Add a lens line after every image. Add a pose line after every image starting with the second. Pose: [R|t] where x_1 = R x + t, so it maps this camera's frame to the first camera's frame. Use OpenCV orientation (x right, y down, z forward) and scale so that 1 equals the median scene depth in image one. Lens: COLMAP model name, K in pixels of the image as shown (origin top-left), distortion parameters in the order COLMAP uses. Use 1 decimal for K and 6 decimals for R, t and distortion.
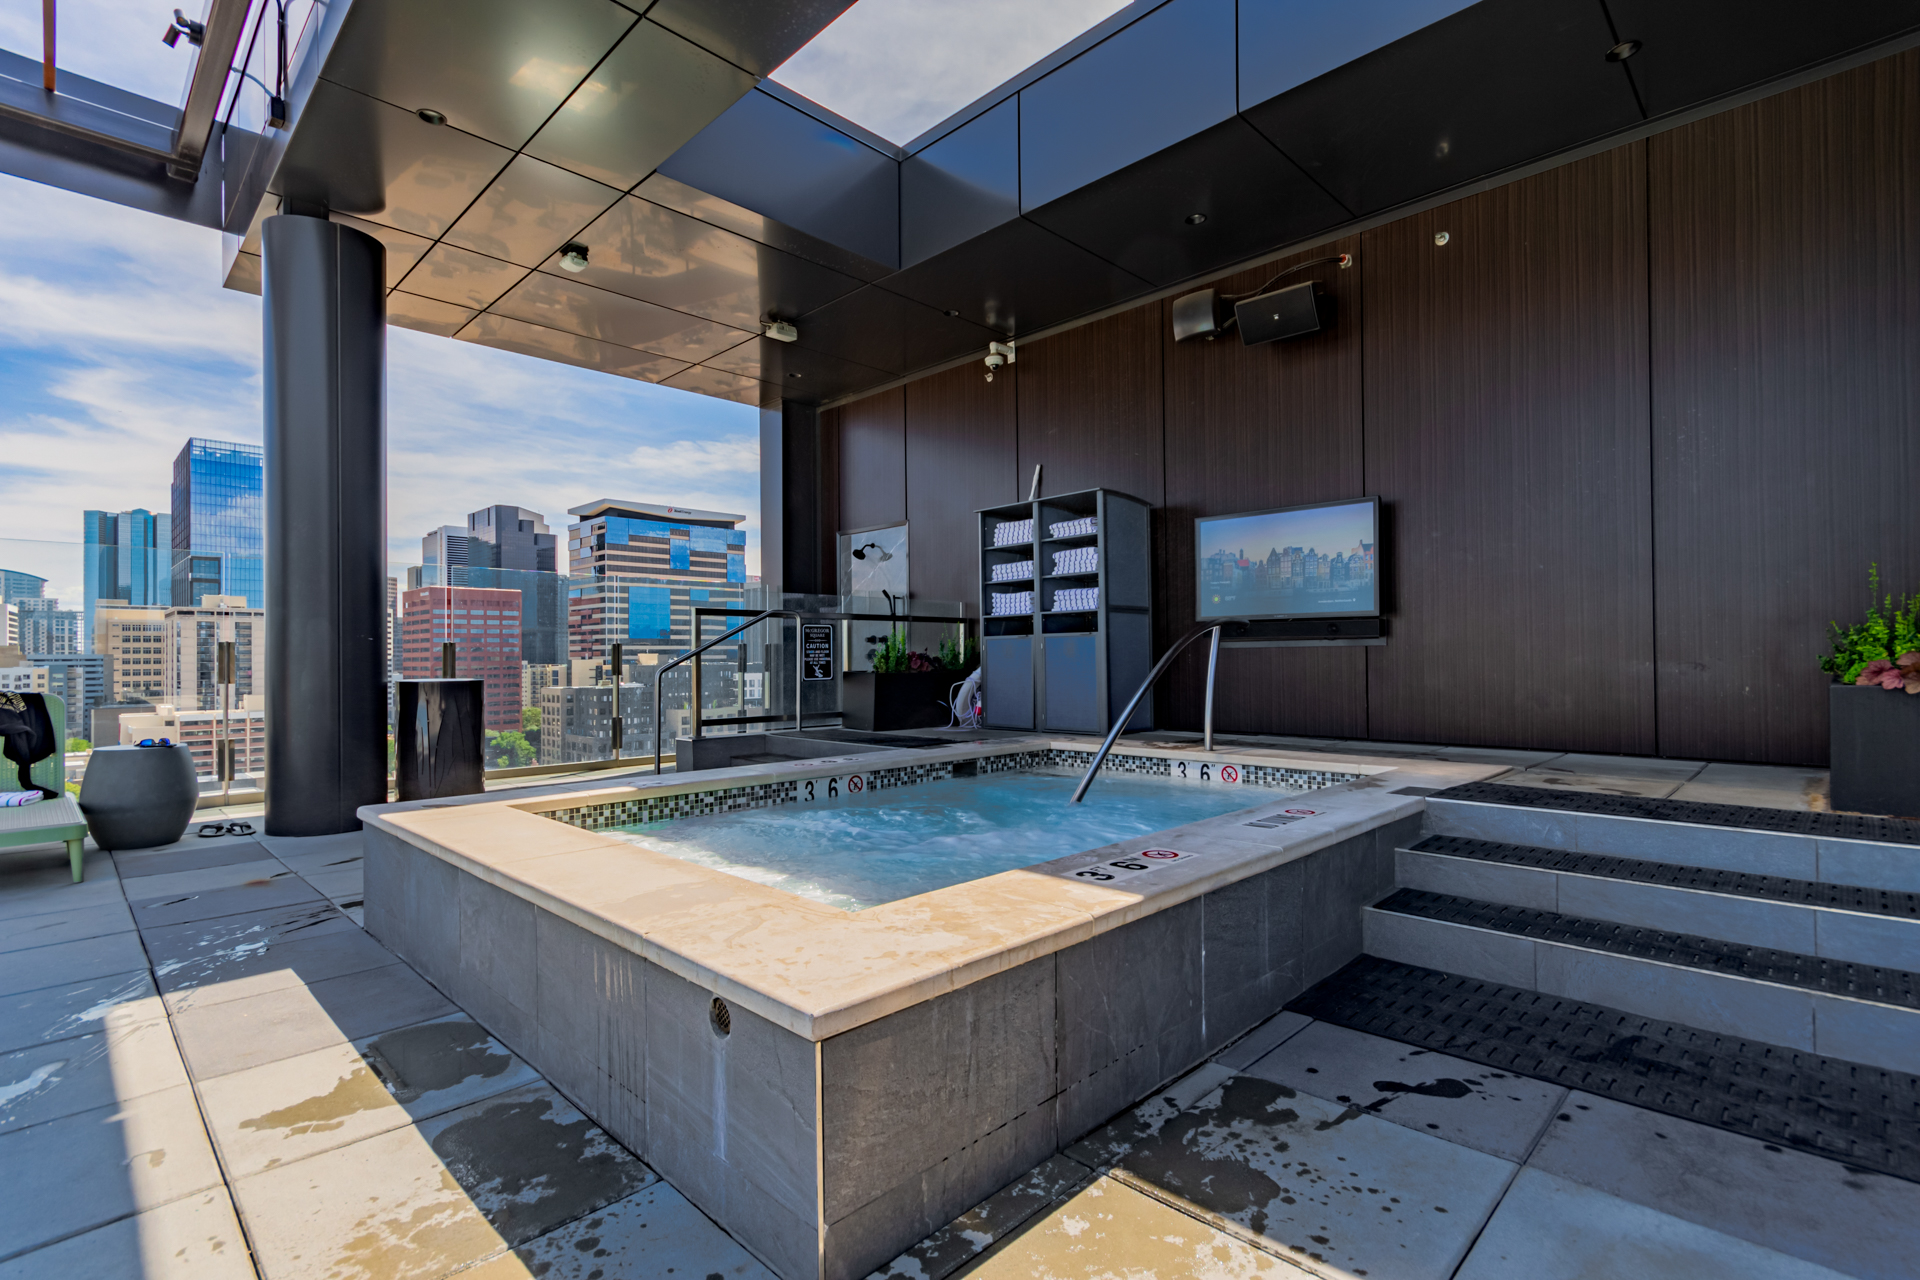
lens RADIAL K [[895.4, 0, 954.2], [0, 895.4, 624.7], [0, 0, 1]] dist [-0.006337, 0.002939]
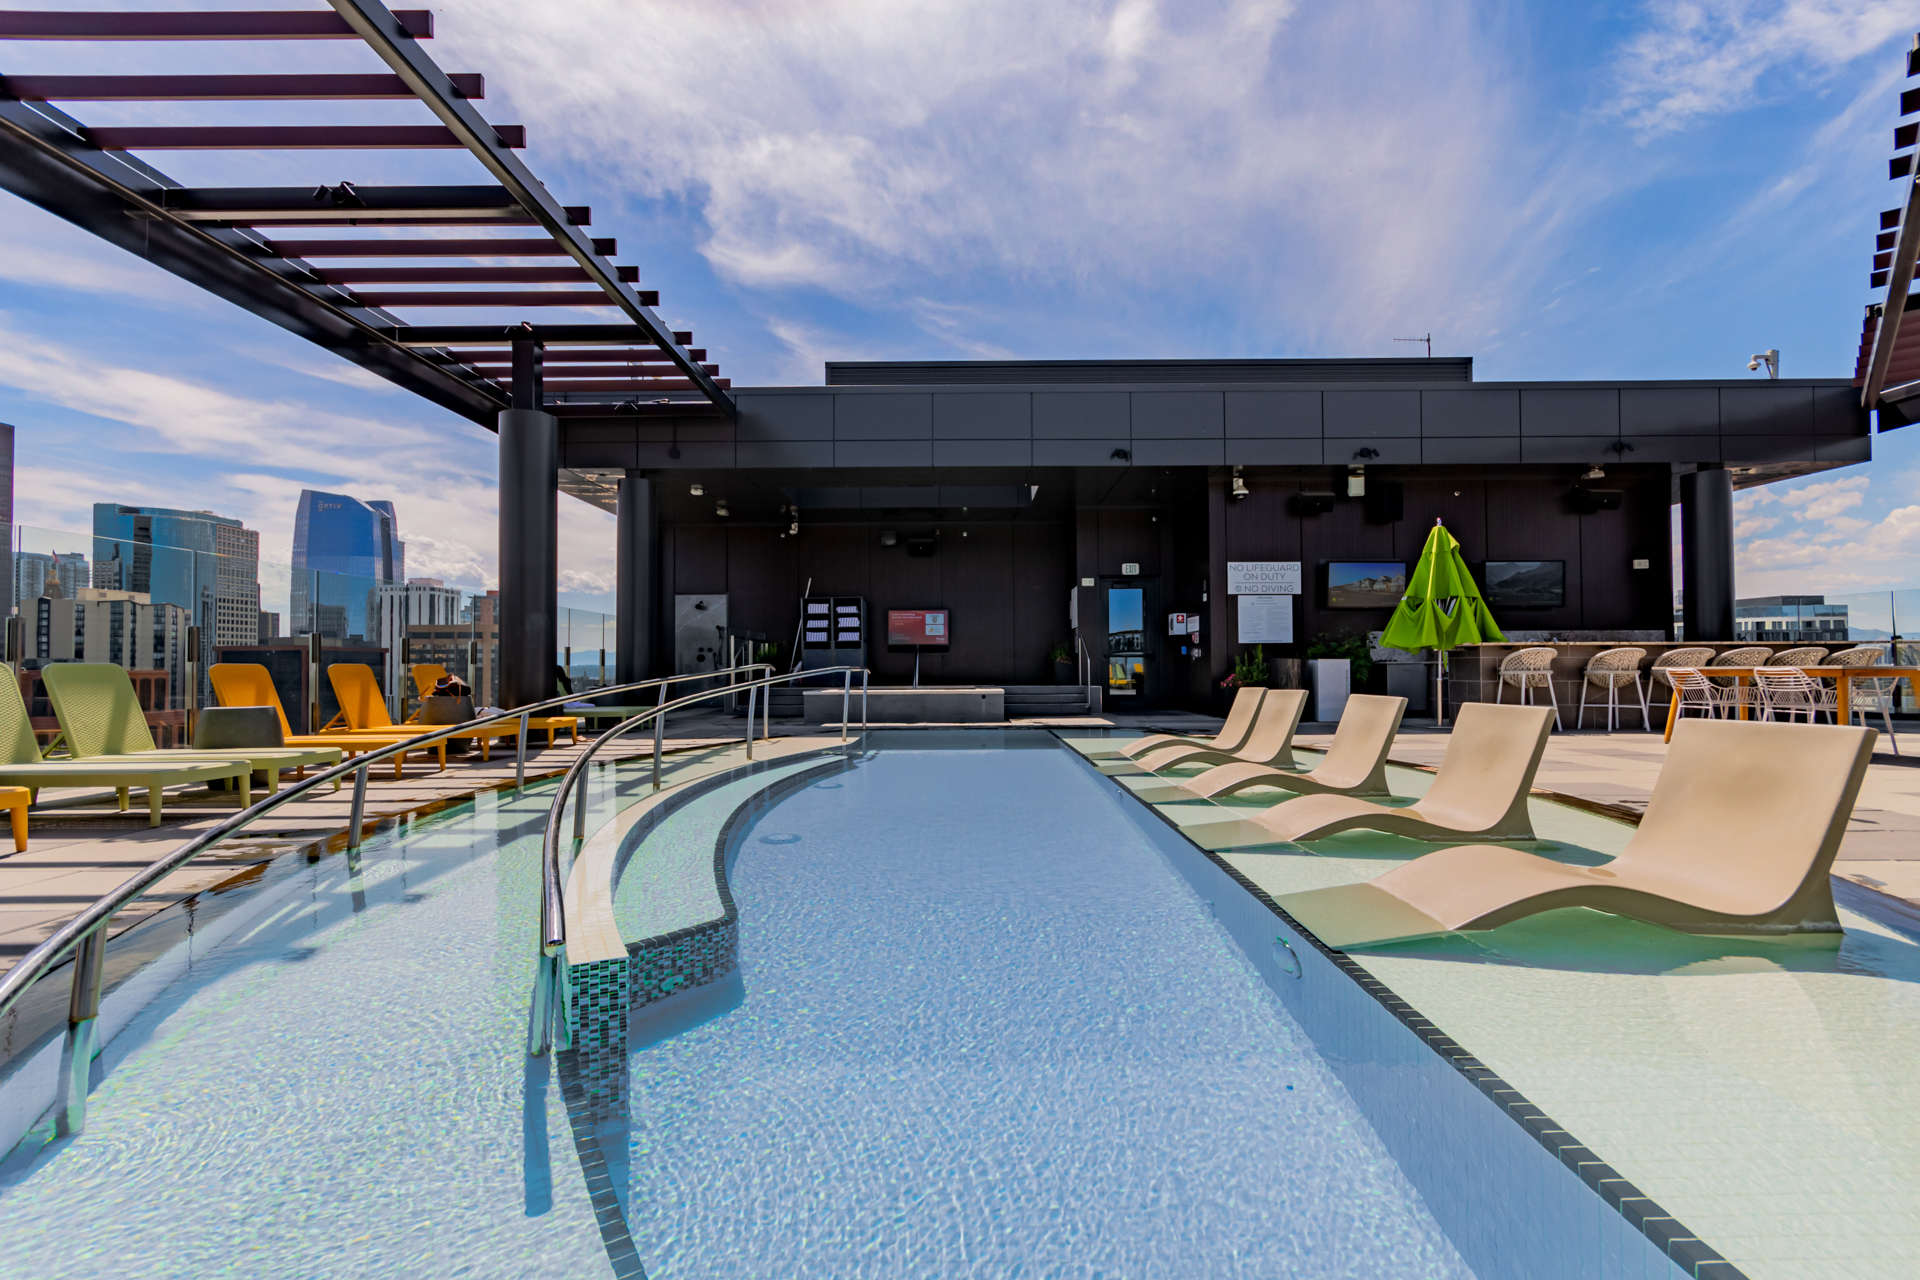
lens RADIAL K [[895.4, 0, 946.1], [0, 895.4, 666.4], [0, 0, 1]] dist [-0.006337, 0.002939]
pose [[0.711055, 0.003139, 0.703129, -0.187289], [-0.023147, 0.999553, 0.018946, 0.000421], [-0.702755, -0.029747, 0.710810, -0.136597]]
